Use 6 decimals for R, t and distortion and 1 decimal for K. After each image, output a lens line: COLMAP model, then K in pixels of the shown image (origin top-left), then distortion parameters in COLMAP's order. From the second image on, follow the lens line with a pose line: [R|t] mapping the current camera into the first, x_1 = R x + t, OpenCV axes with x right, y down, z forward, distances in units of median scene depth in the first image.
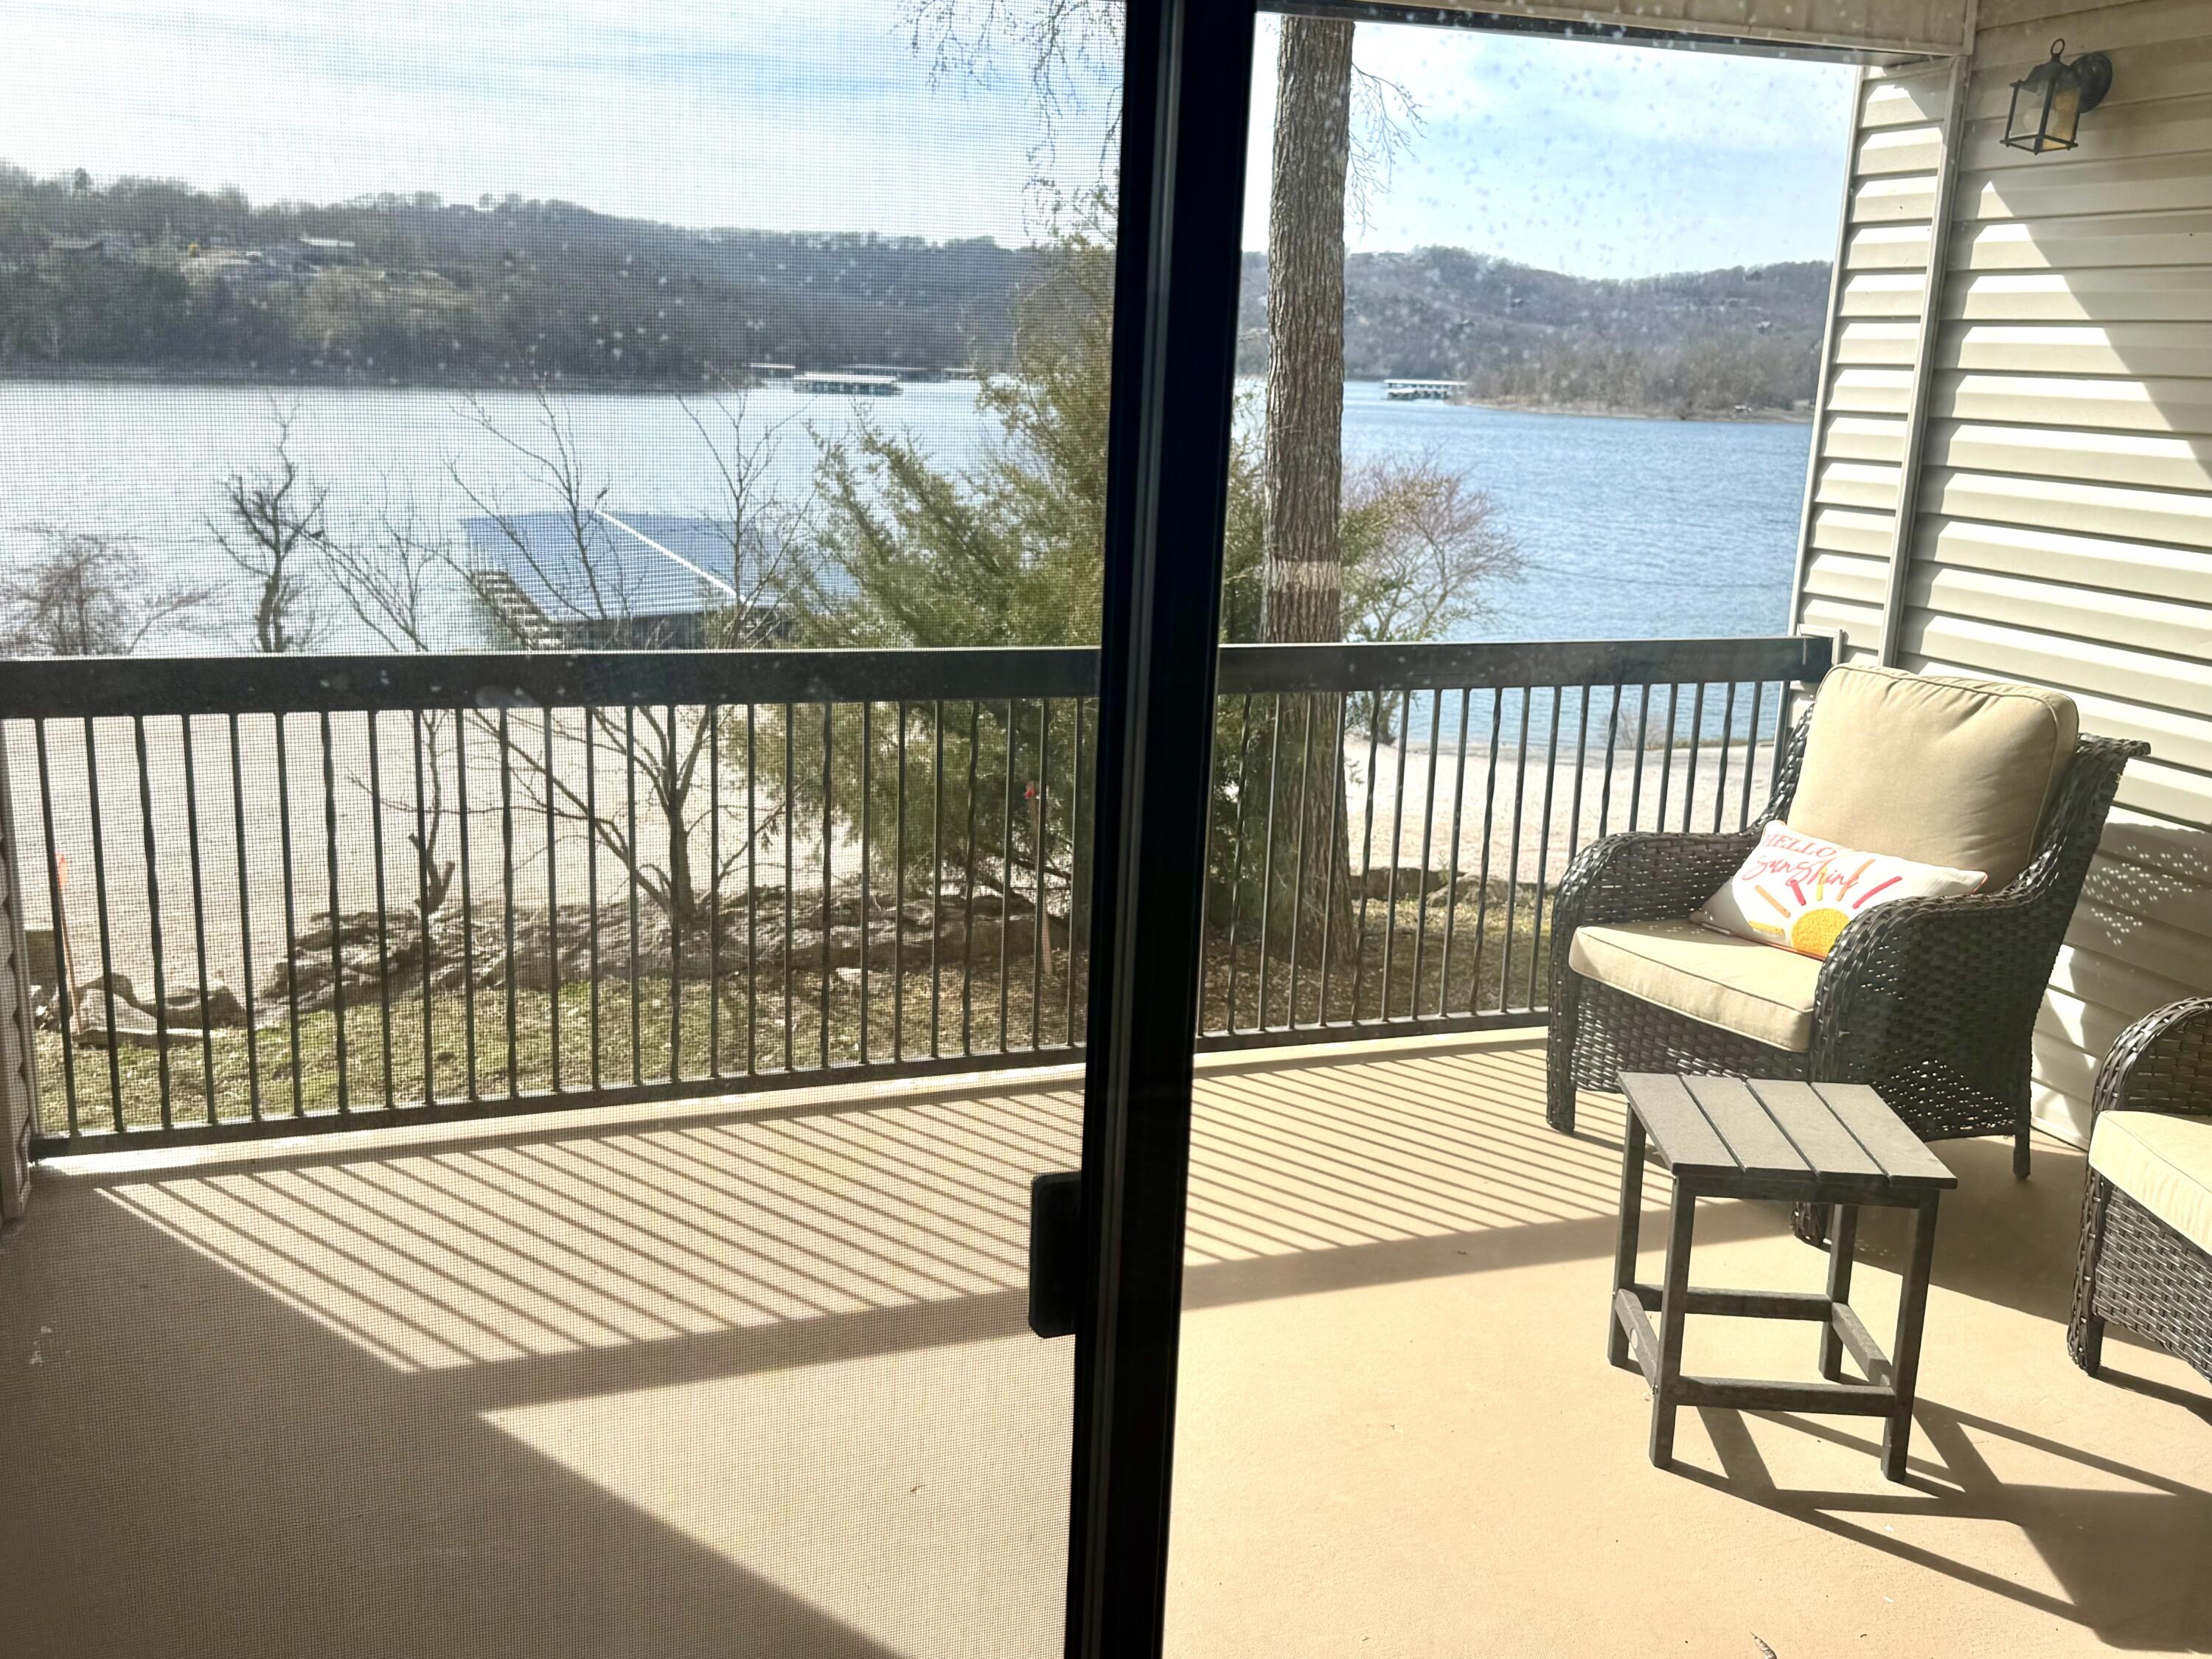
lens RADIAL K [[2077.4, 0, 1133.3], [0, 2077.4, 870.7], [0, 0, 1]] dist [0.008065, 0.000000]
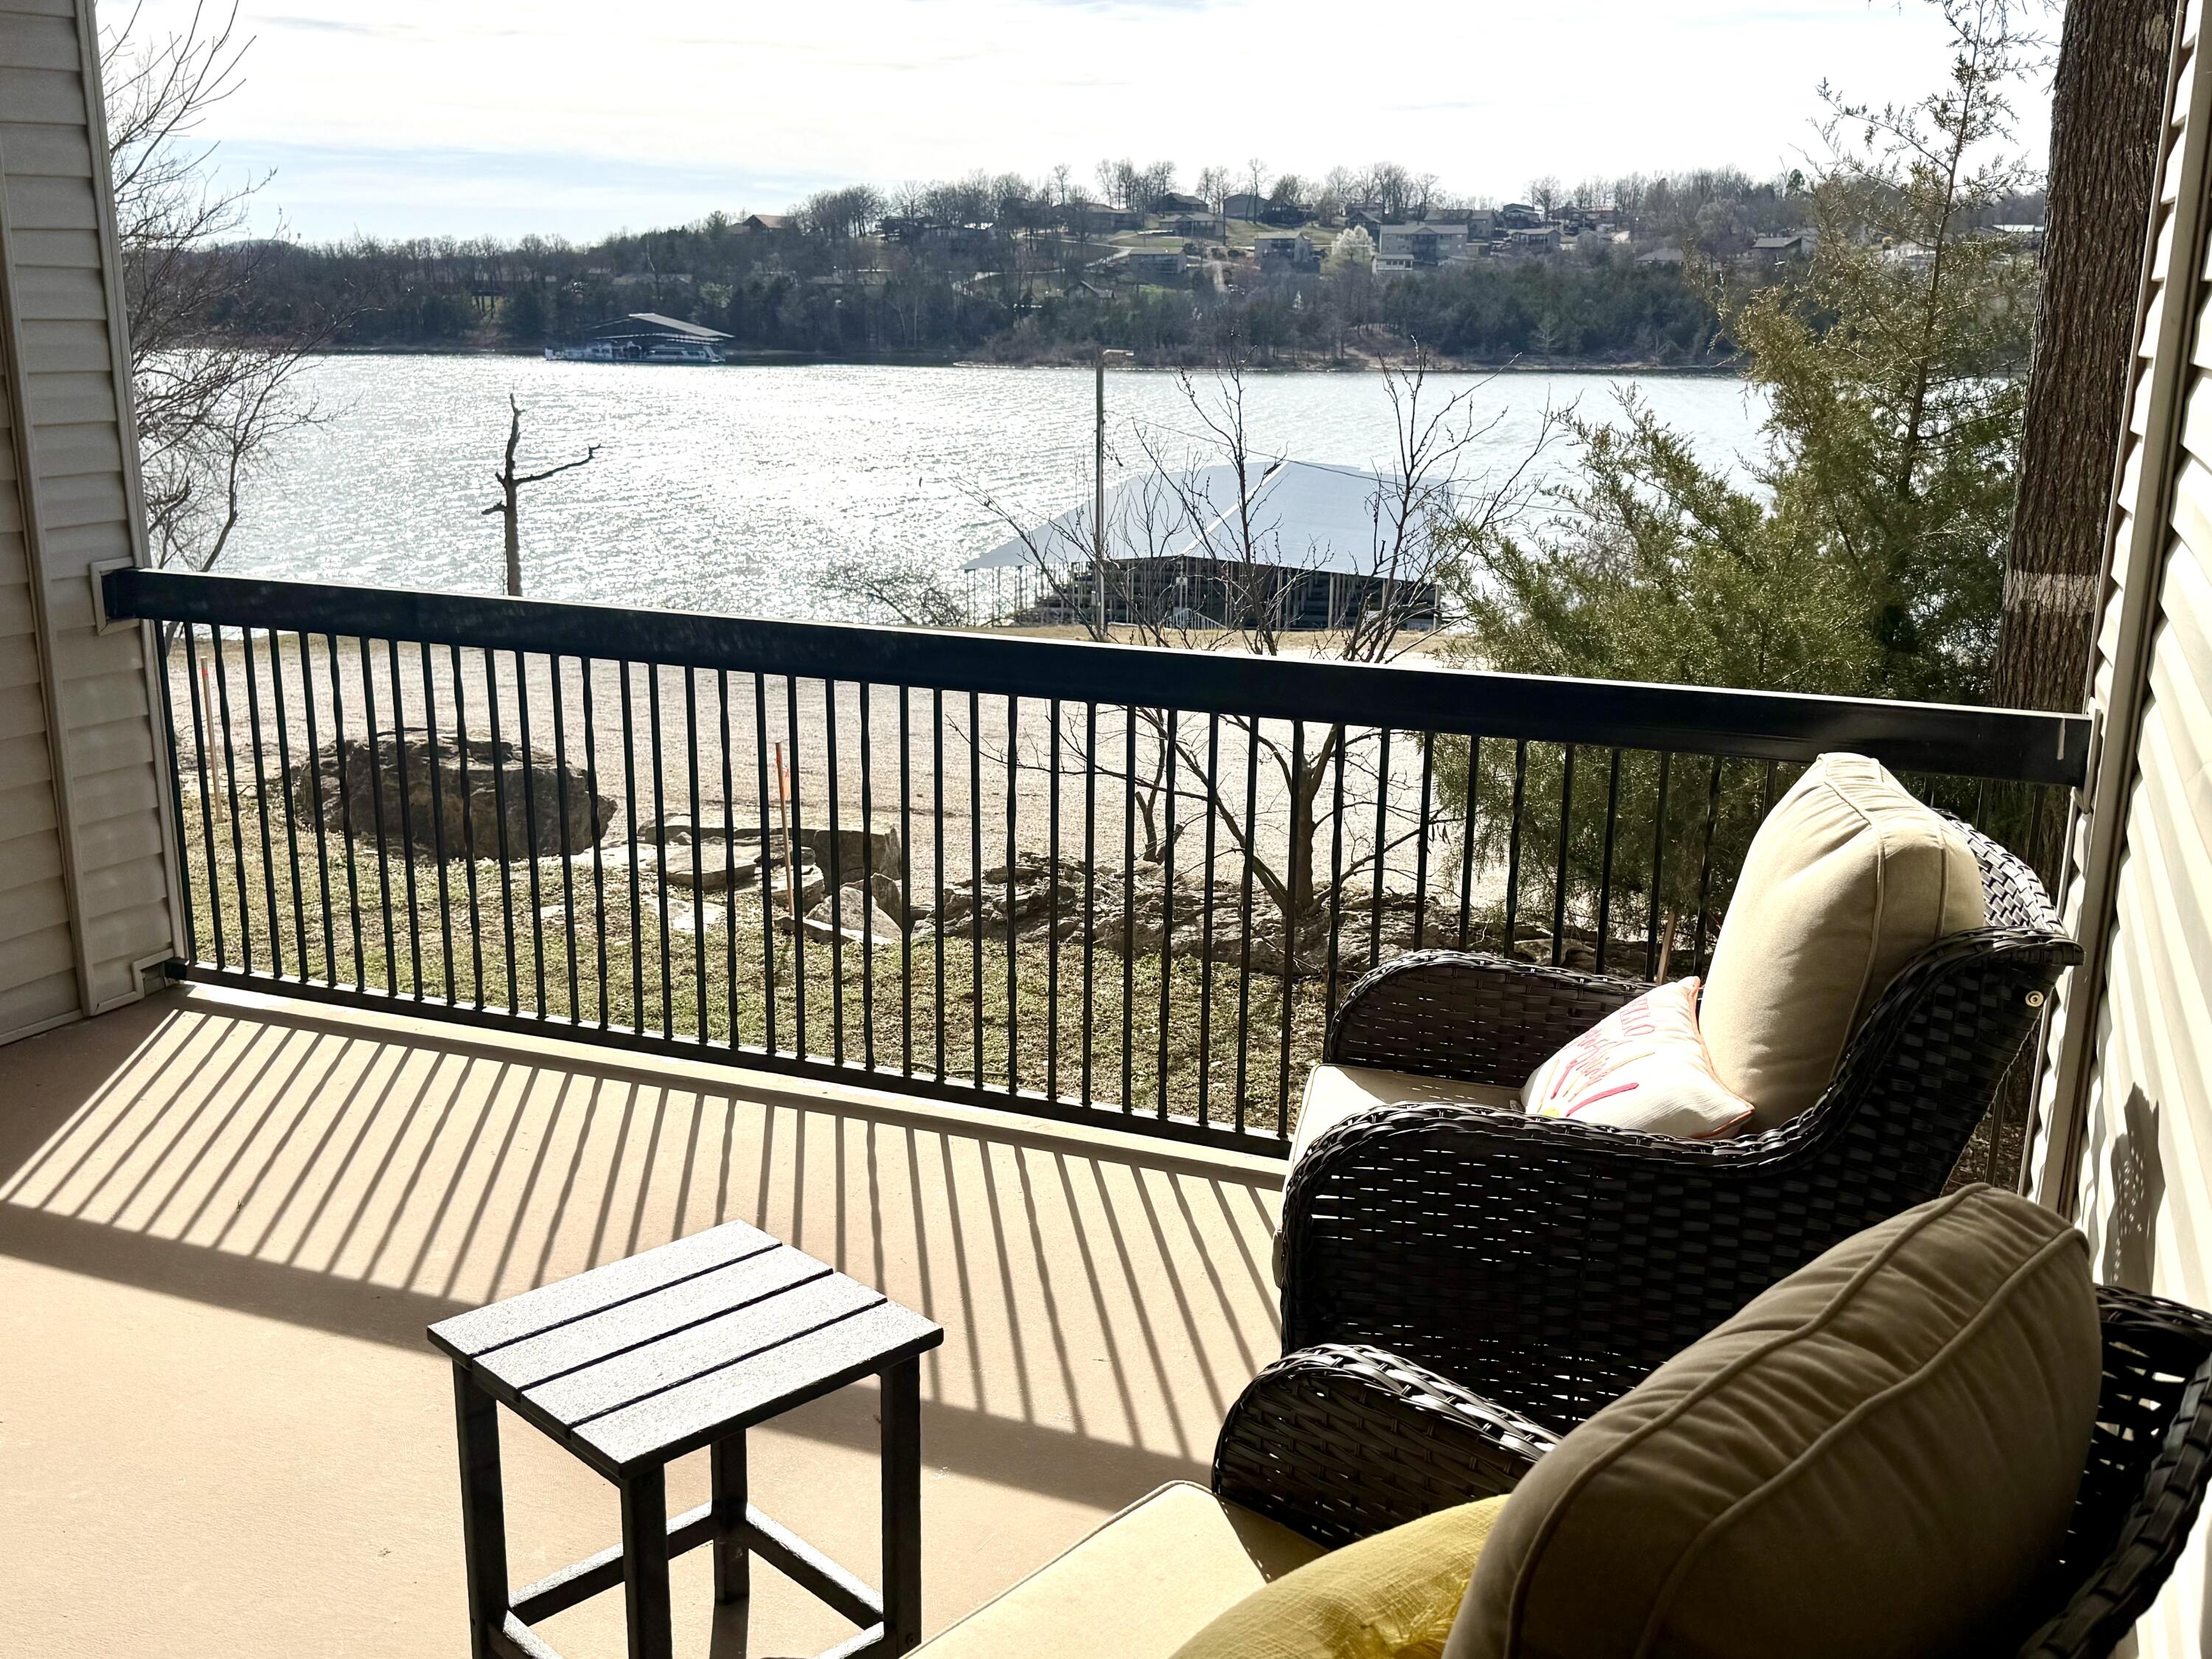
lens RADIAL K [[2077.4, 0, 1094.6], [0, 2077.4, 890.1], [0, 0, 1]] dist [0.008065, 0.000000]
pose [[0.720984, 0.146293, -0.677333, 0.368855], [-0.137192, 0.988248, 0.067412, -0.039578], [0.679235, 0.044322, 0.732582, 0.224278]]
